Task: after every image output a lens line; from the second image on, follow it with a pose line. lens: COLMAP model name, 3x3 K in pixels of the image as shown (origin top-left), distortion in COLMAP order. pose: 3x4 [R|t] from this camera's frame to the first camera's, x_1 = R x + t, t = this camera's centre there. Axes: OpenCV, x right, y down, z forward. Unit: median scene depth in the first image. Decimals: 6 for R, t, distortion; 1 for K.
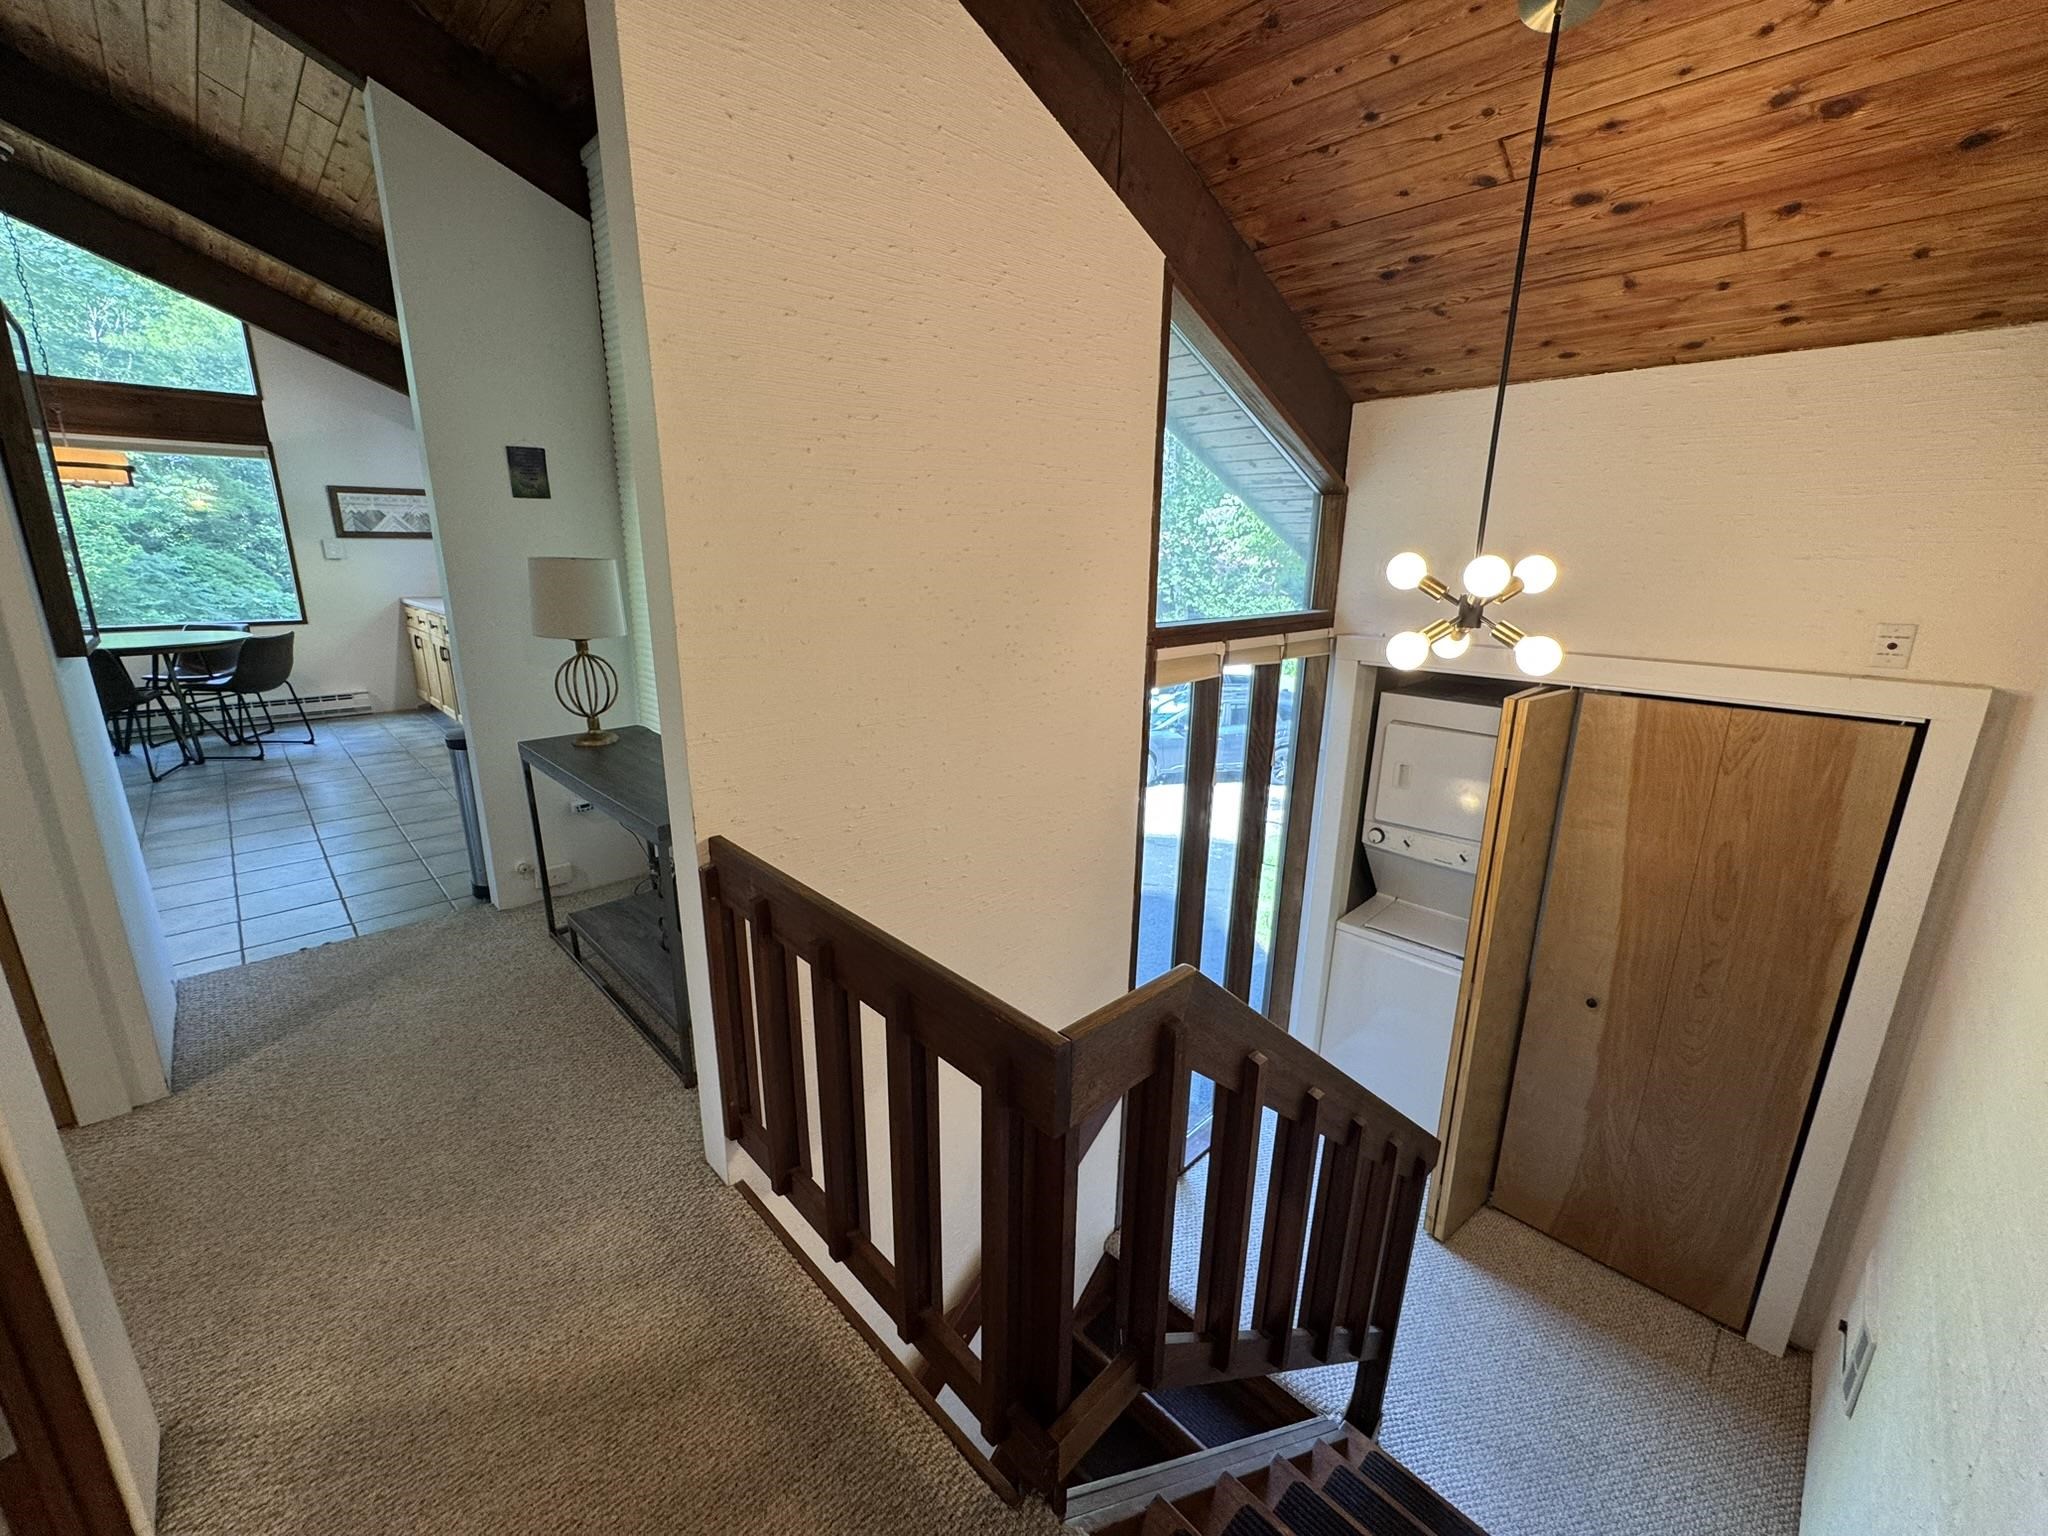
lens RADIAL K [[818.2, 0, 1017.4], [0, 818.2, 762.1], [0, 0, 1]] dist [-0.000740, -0.000064]
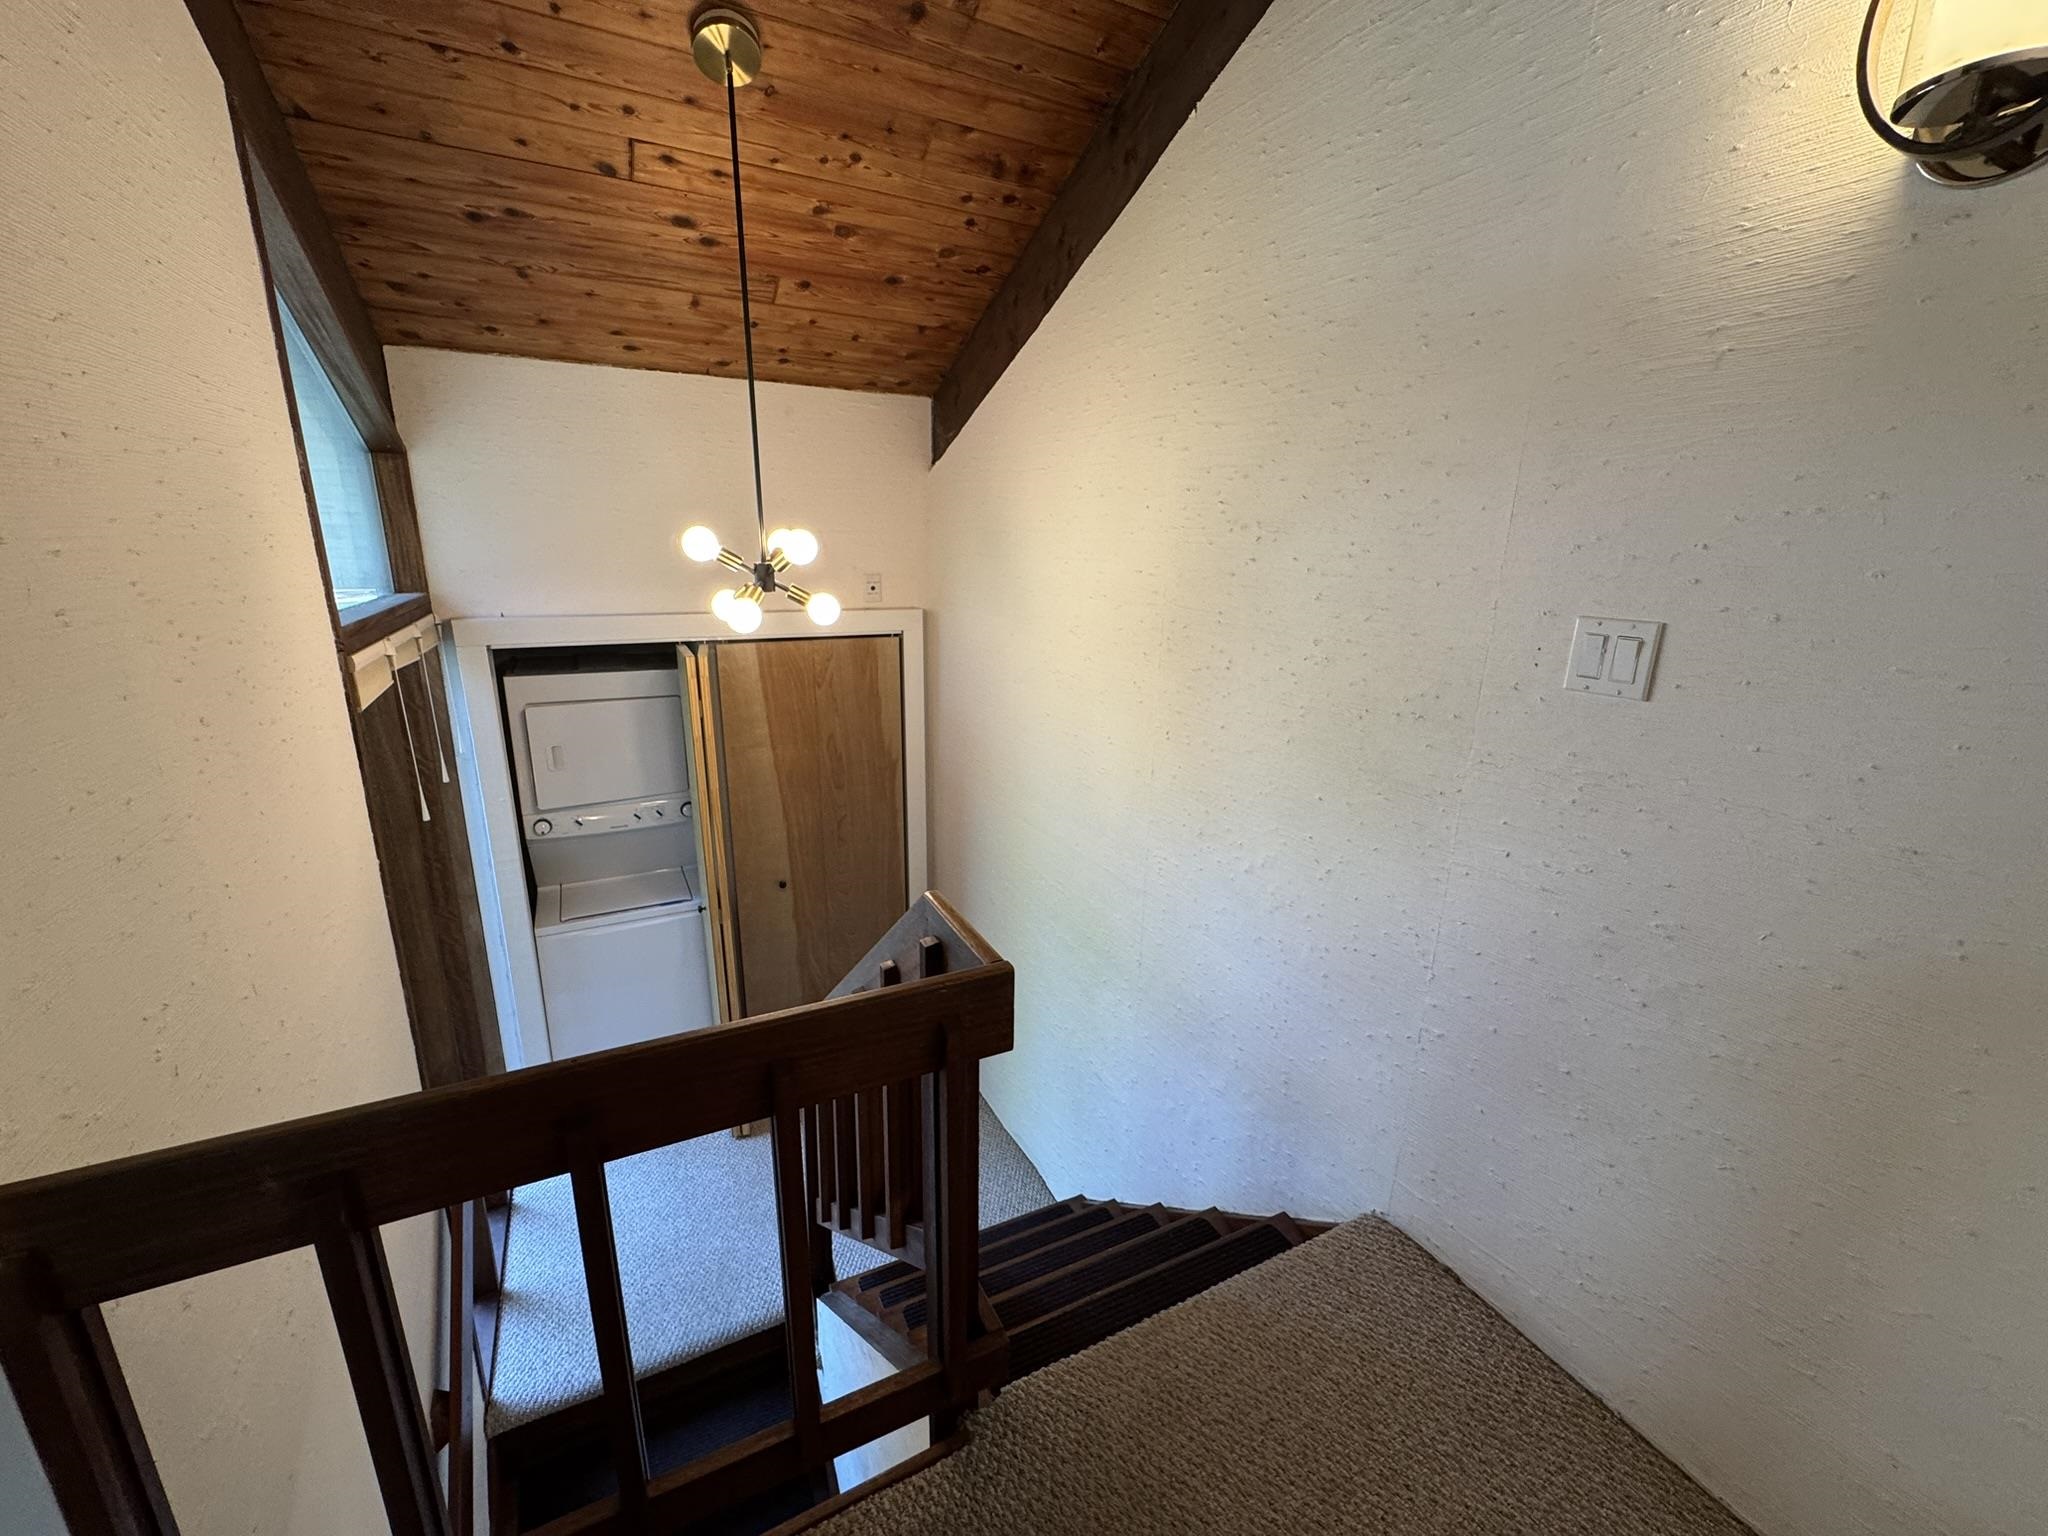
lens RADIAL K [[818.2, 0, 1027.3], [0, 818.2, 761.8], [0, 0, 1]] dist [-0.000740, -0.000064]
pose [[0.298100, -0.255883, 0.919598, -0.374951], [0.226346, 0.954871, 0.192325, -0.056766], [-0.927310, 0.150815, 0.342565, 0.225229]]
